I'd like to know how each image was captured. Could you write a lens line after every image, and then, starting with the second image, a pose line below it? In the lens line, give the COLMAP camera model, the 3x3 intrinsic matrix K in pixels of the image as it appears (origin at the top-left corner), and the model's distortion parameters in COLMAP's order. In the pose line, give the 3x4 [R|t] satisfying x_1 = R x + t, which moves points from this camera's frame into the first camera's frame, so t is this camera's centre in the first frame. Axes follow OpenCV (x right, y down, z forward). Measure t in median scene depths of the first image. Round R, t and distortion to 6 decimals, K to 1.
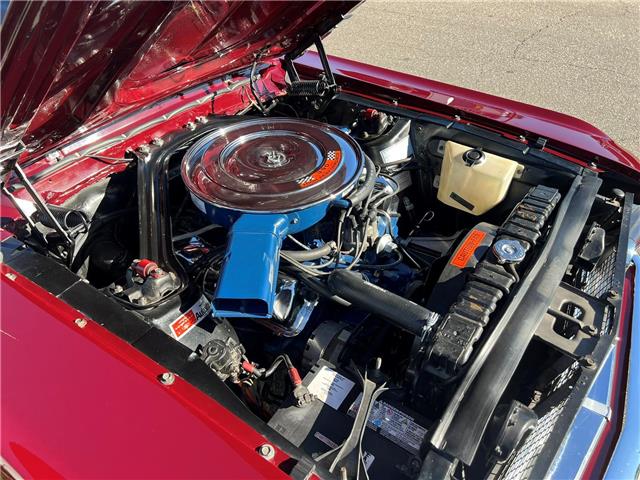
lens RADIAL K [[475.9, 0, 320.0], [0, 475.9, 240.0], [0, 0, 1]] dist [-0.005434, -0.002017]
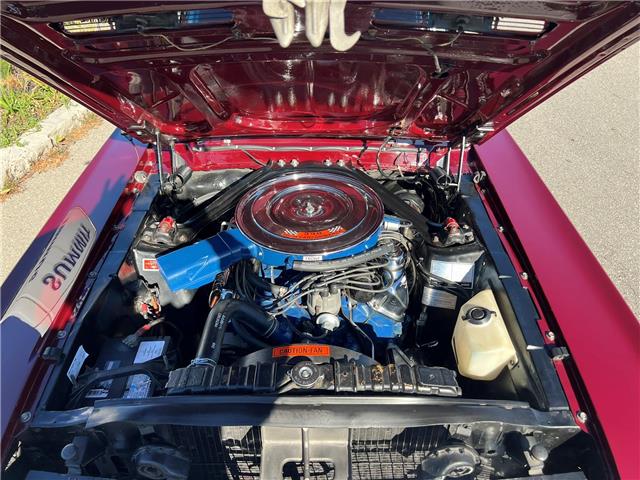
lens RADIAL K [[475.9, 0, 320.0], [0, 475.9, 240.0], [0, 0, 1]] dist [-0.005434, -0.002017]
pose [[0.578455, 0.509000, -0.637424, 0.655954], [-0.516573, 0.833351, 0.196669, -0.320093], [0.631302, 0.215512, 0.744991, 0.090196]]
